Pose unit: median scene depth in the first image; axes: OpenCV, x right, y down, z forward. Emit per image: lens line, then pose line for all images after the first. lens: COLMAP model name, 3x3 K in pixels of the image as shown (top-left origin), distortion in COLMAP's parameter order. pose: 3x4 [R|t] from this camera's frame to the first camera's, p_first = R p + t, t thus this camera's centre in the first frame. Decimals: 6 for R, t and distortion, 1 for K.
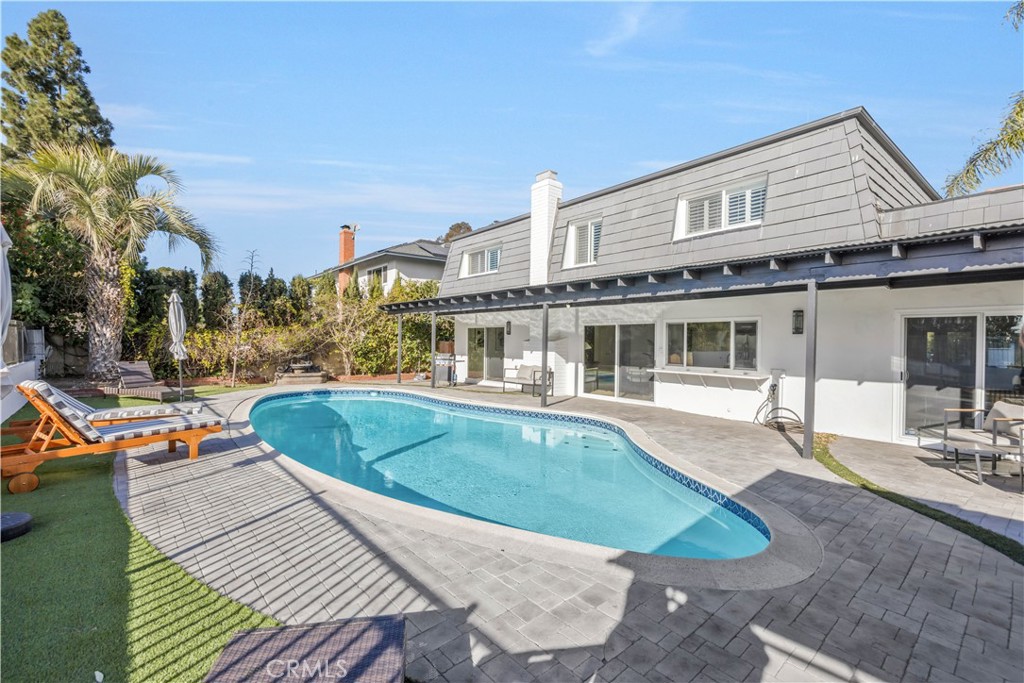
lens RADIAL K [[418.6, 0, 512.0], [0, 418.6, 341.5], [0, 0, 1]] dist [0.006938, 0.000139]
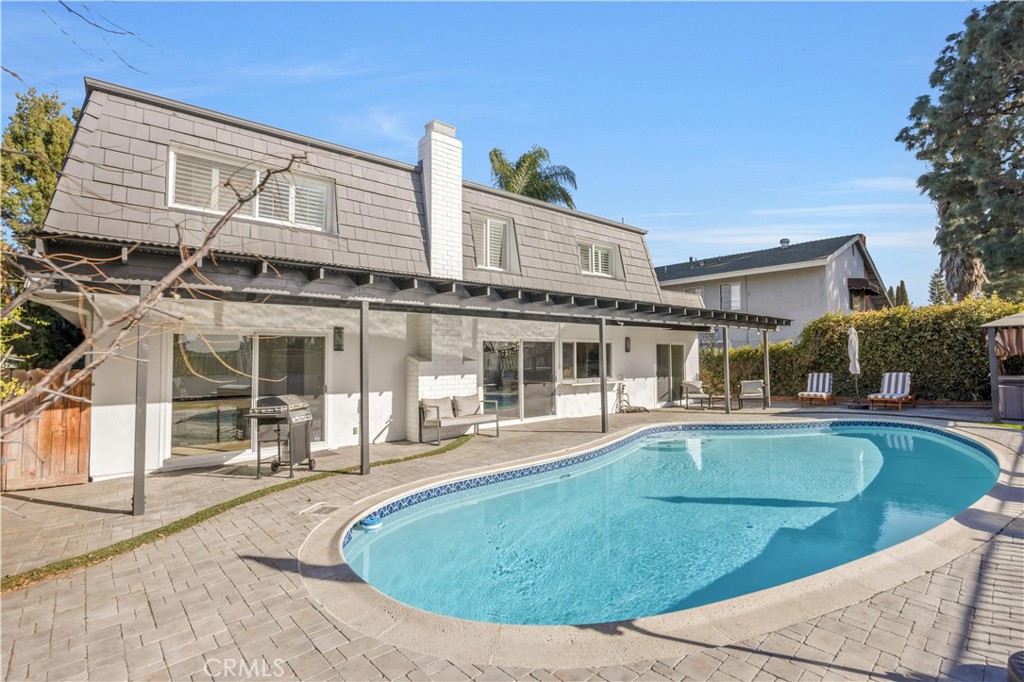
lens RADIAL K [[515.1, 0, 512.0], [0, 515.1, 341.0], [0, 0, 1]] dist [-0.000555, -0.000100]
pose [[-0.030619, 0.020779, 0.999315, -0.844326], [0.009460, 0.999745, -0.020498, -0.015908], [-0.999486, 0.008826, -0.030808, 1.000908]]
